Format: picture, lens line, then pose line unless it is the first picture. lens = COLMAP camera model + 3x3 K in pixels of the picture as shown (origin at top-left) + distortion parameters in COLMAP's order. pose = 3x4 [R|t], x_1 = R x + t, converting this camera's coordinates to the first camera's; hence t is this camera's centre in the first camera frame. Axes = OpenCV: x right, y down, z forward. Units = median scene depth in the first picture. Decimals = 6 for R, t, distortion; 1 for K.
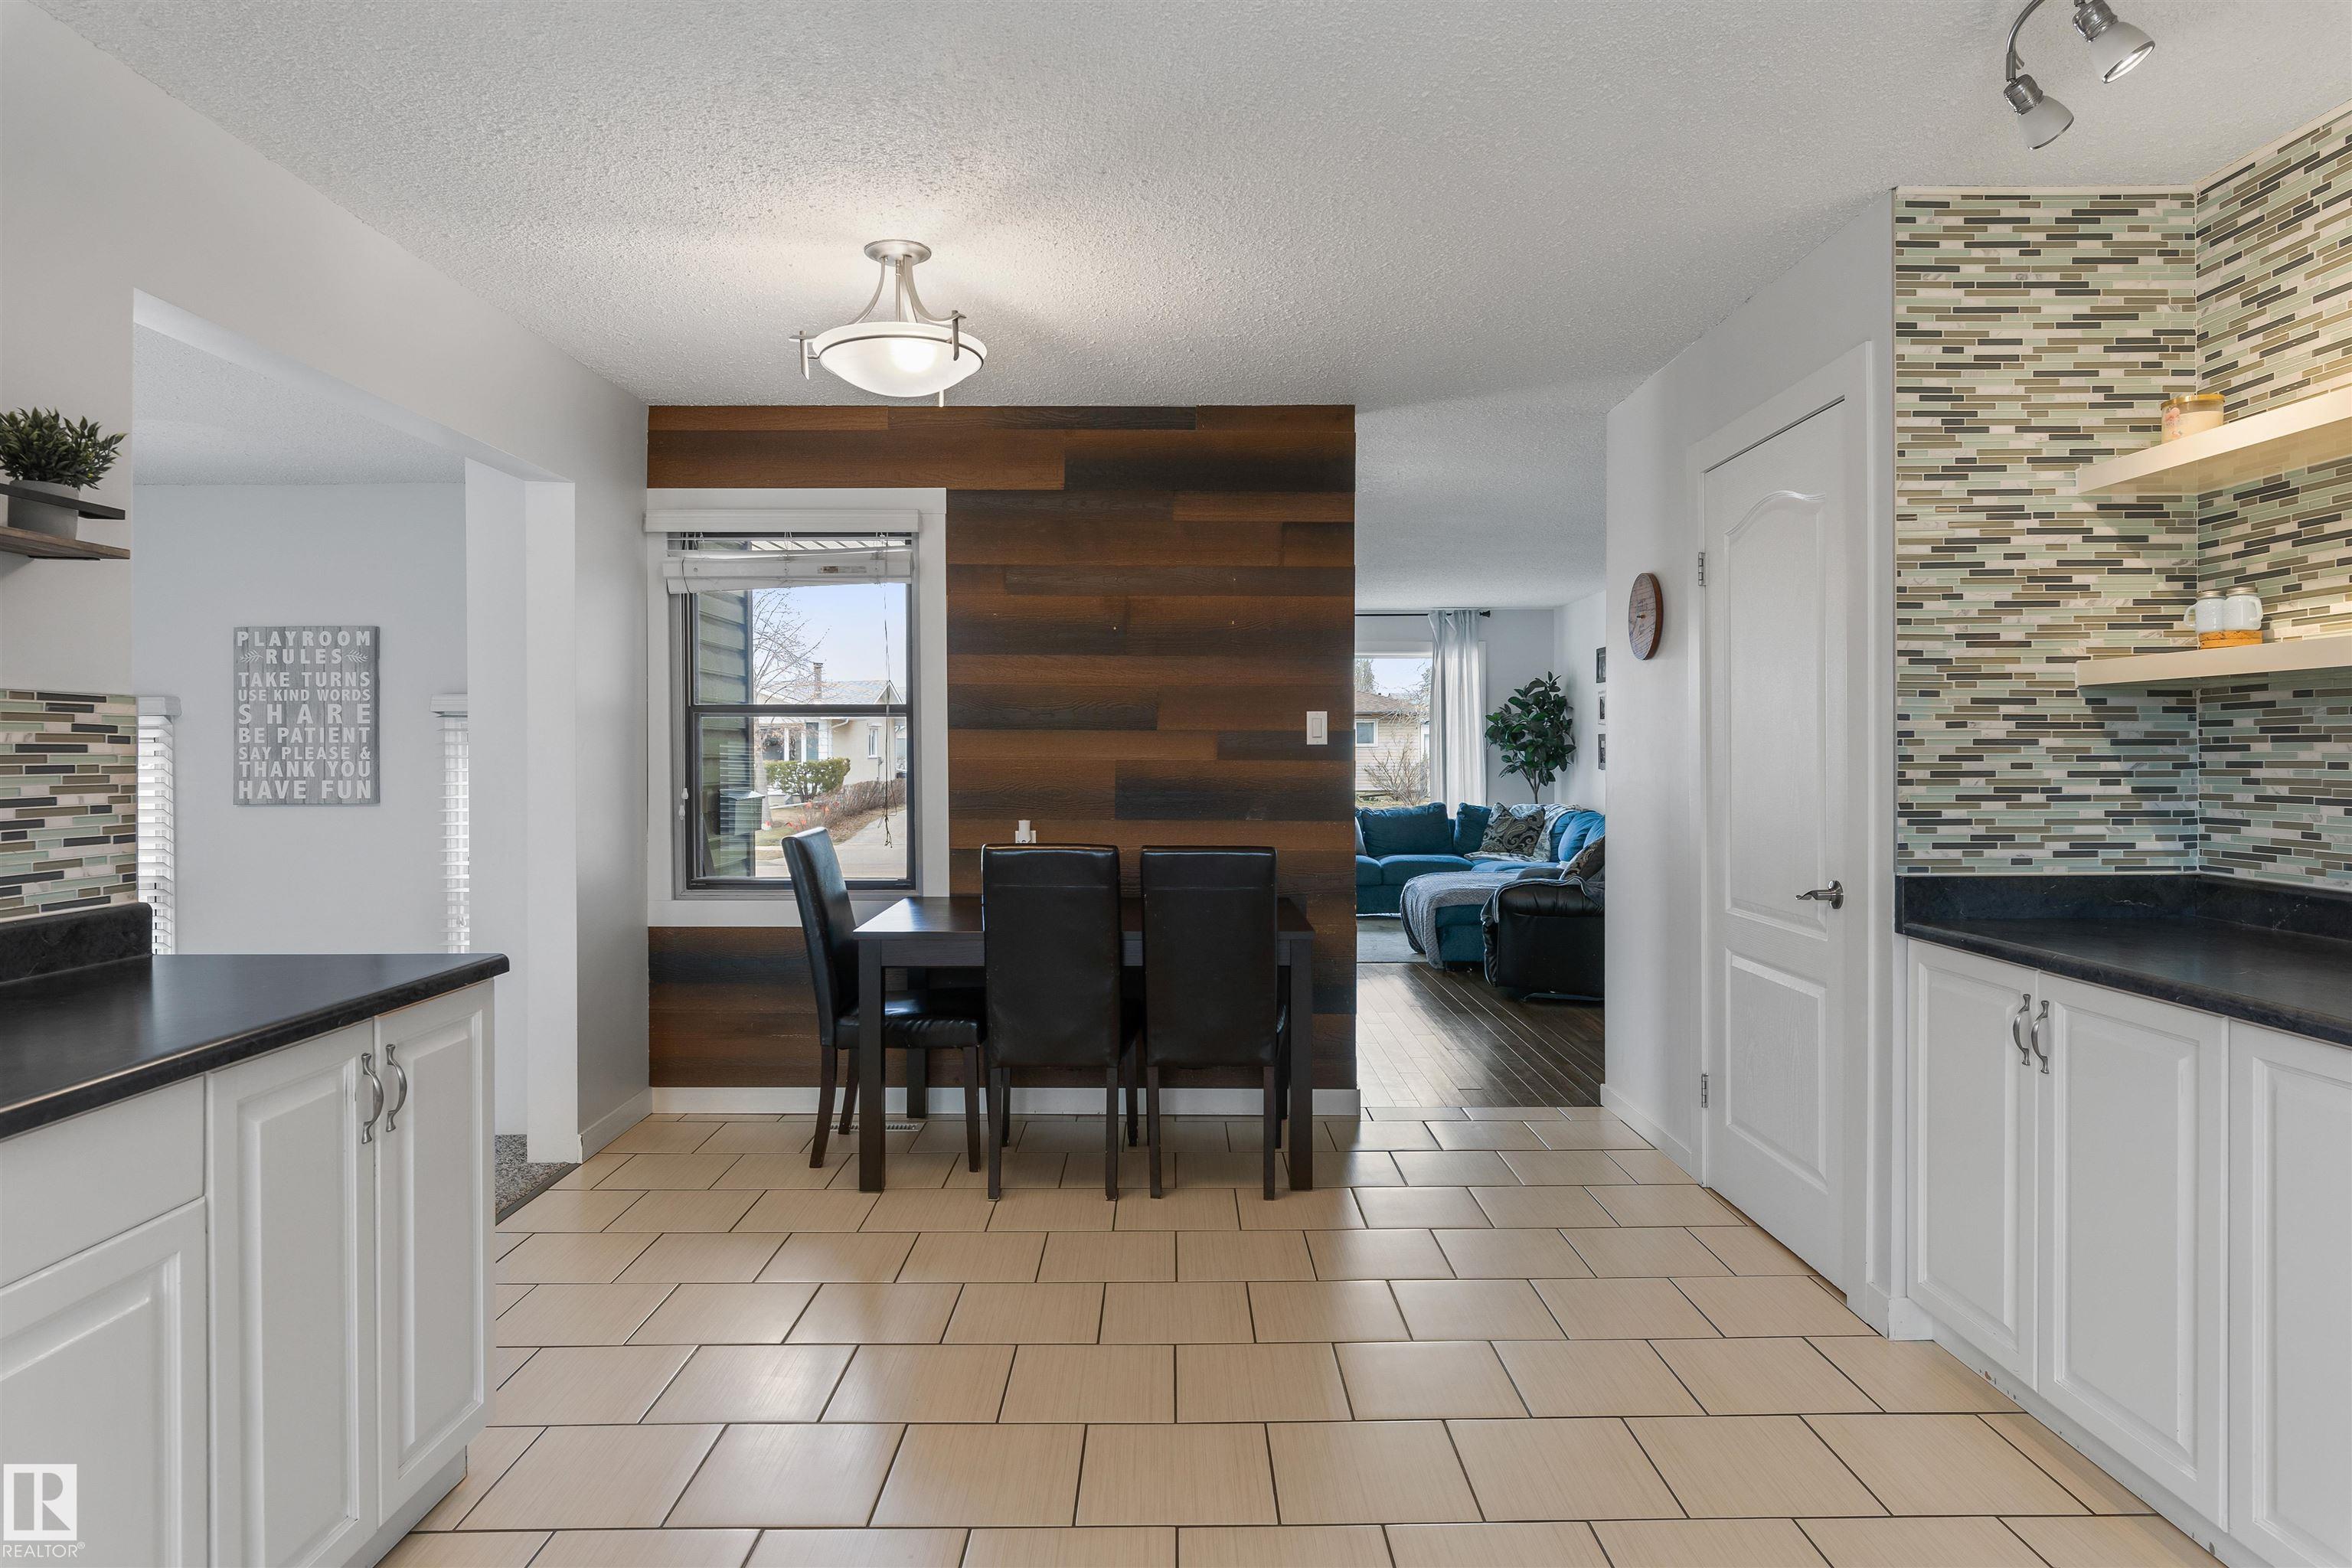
lens RADIAL K [[1356.5, 0, 1175.7], [0, 1356.5, 756.0], [0, 0, 1]] dist [-0.000036, -0.000110]
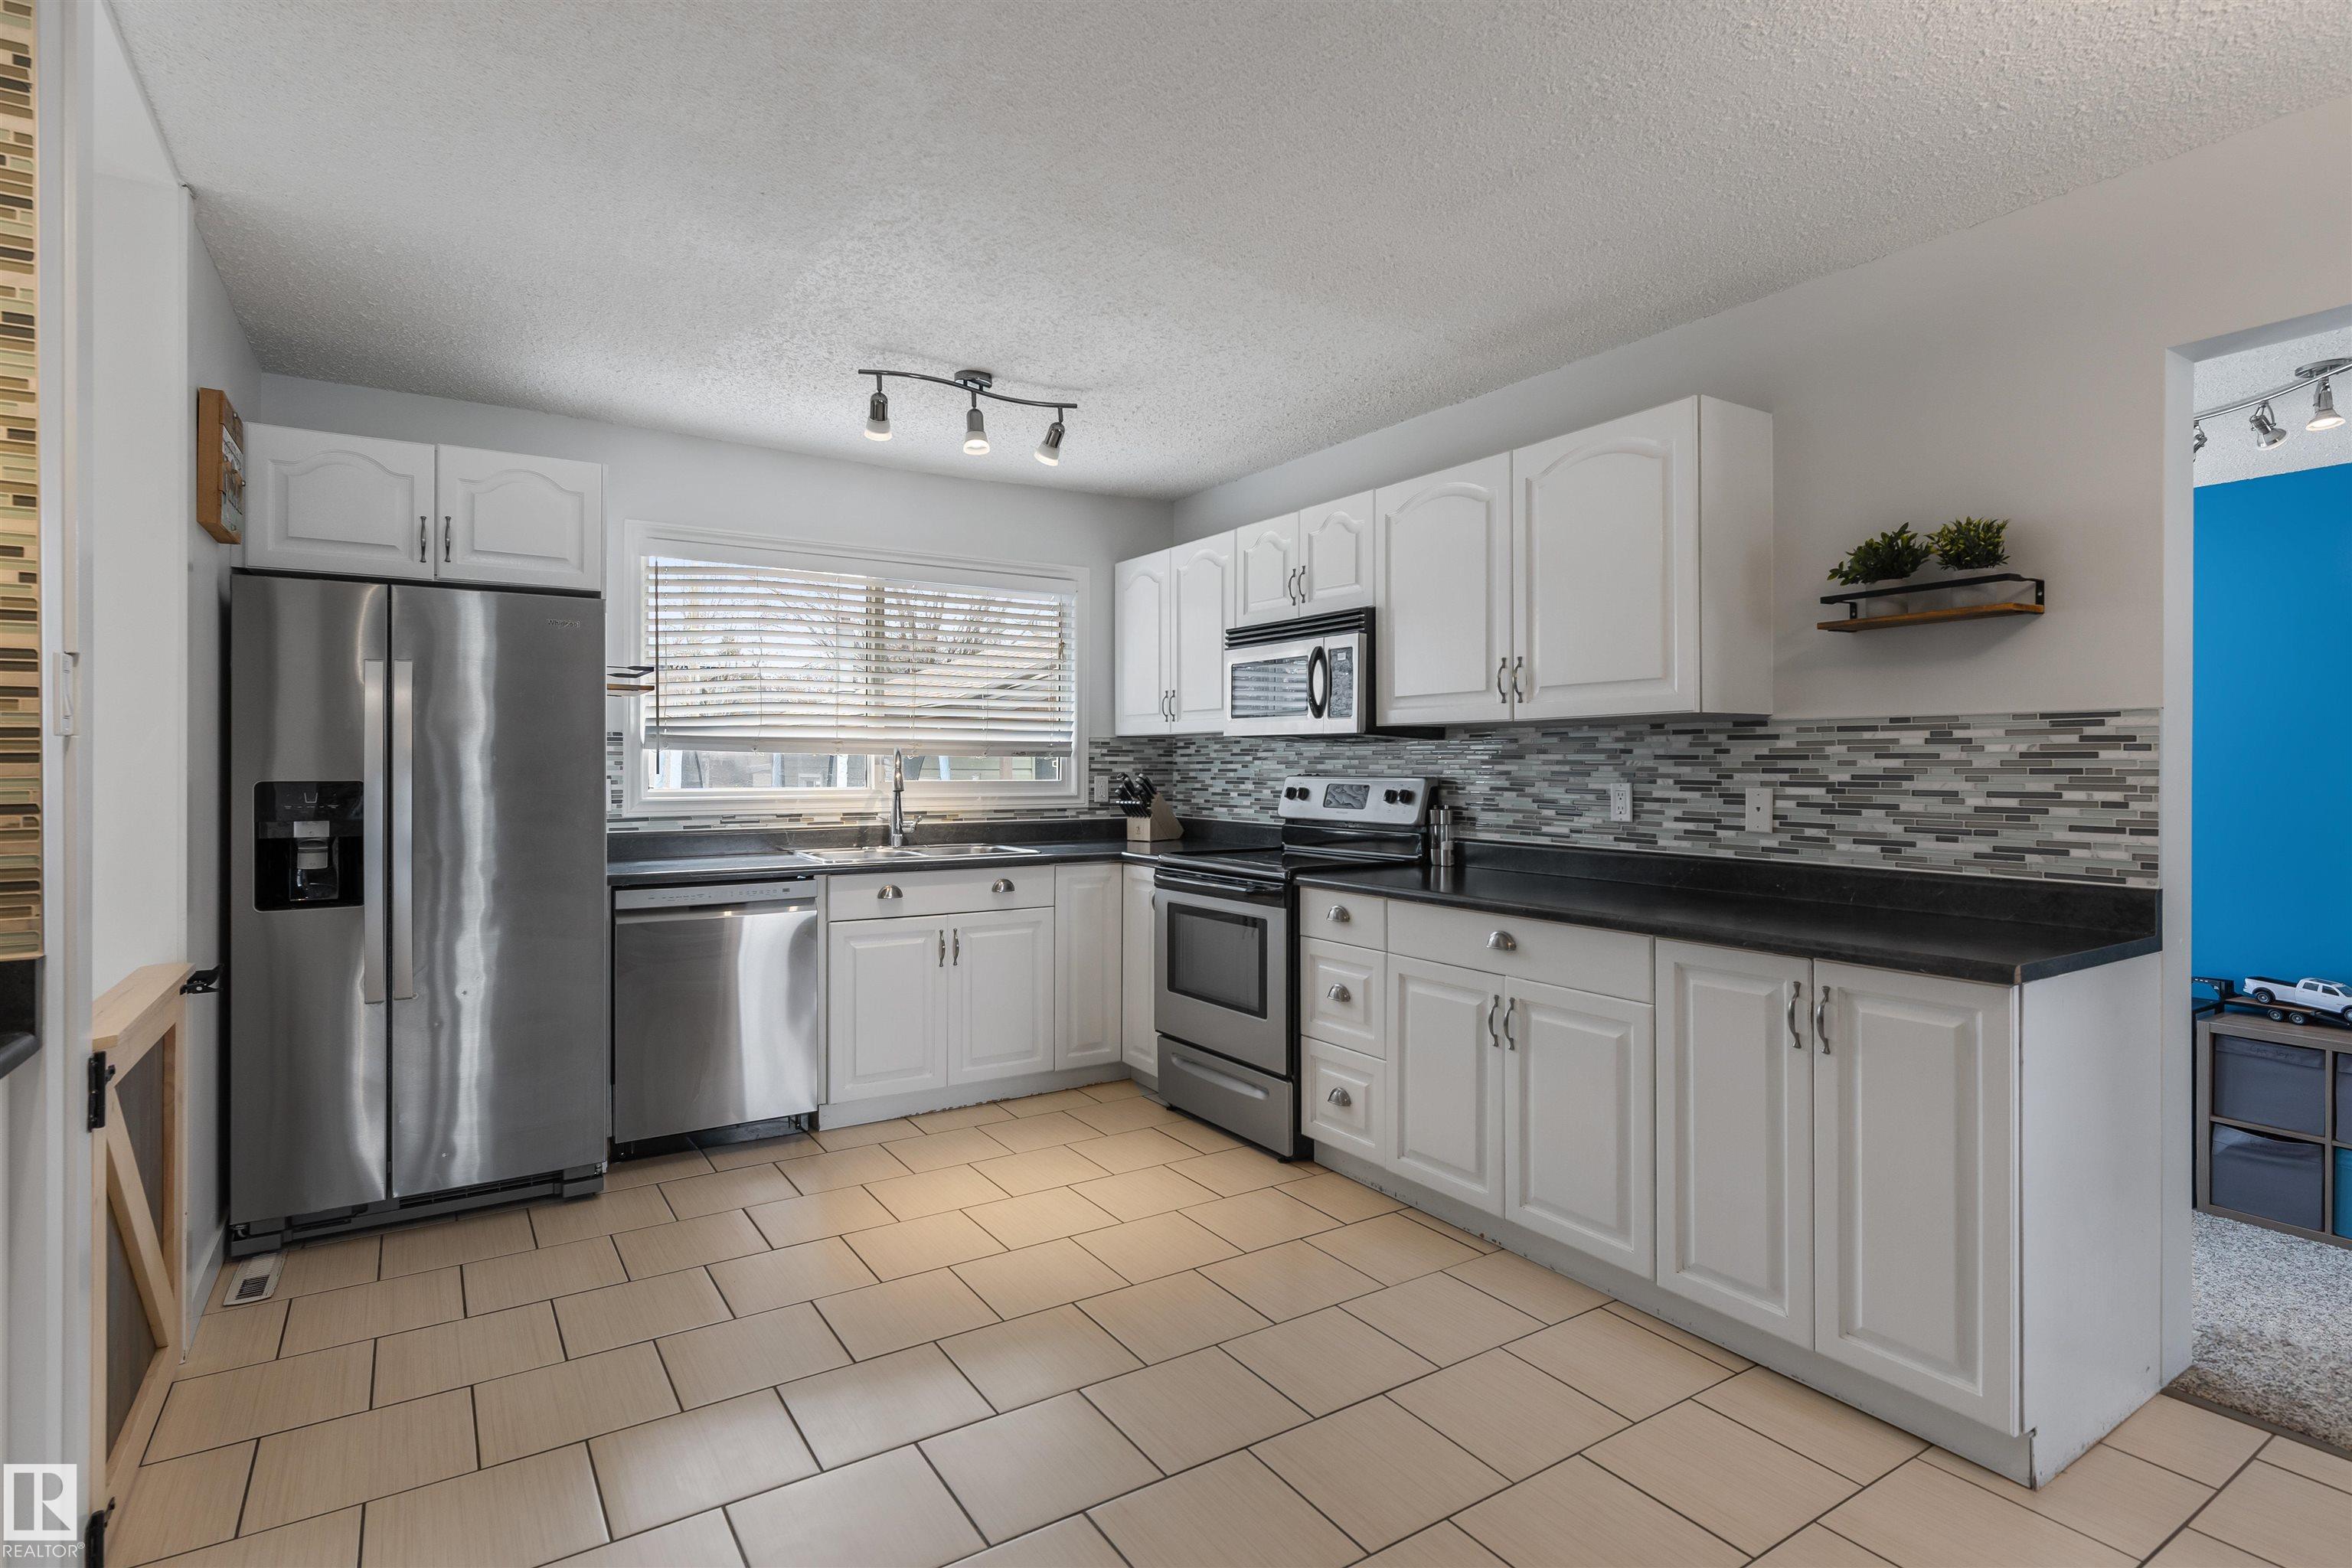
lens RADIAL K [[1169.0, 0, 1174.9], [0, 1169.0, 767.9], [0, 0, 1]] dist [0.002354, 0.001142]
pose [[-0.842994, 0.002235, -0.537919, 0.485870], [-0.000960, 0.999984, 0.005658, 0.001113], [0.537923, 0.005286, -0.842978, 1.451699]]
